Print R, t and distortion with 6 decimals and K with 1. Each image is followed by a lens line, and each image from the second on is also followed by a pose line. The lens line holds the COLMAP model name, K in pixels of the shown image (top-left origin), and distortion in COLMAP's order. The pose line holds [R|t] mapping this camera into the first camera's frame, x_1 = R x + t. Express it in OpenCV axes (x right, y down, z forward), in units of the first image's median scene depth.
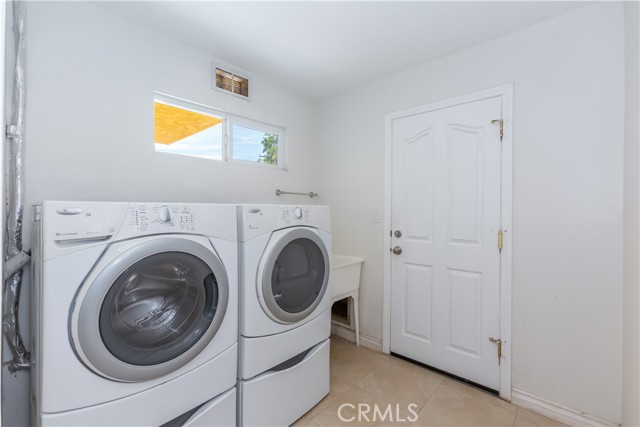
lens RADIAL K [[278.1, 0, 320.0], [0, 278.1, 213.5], [0, 0, 1]] dist [-0.000225, 0.000027]
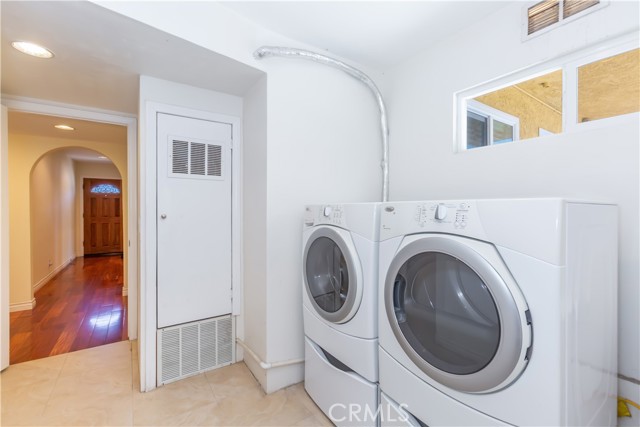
lens RADIAL K [[283.8, 0, 320.6], [0, 283.8, 209.5], [0, 0, 1]] dist [0.000457, 0.000449]
pose [[-0.262287, 0.002865, -0.964986, 0.696984], [-0.003550, 0.999986, 0.003934, -0.011549], [0.964983, 0.004457, -0.262274, 1.023924]]
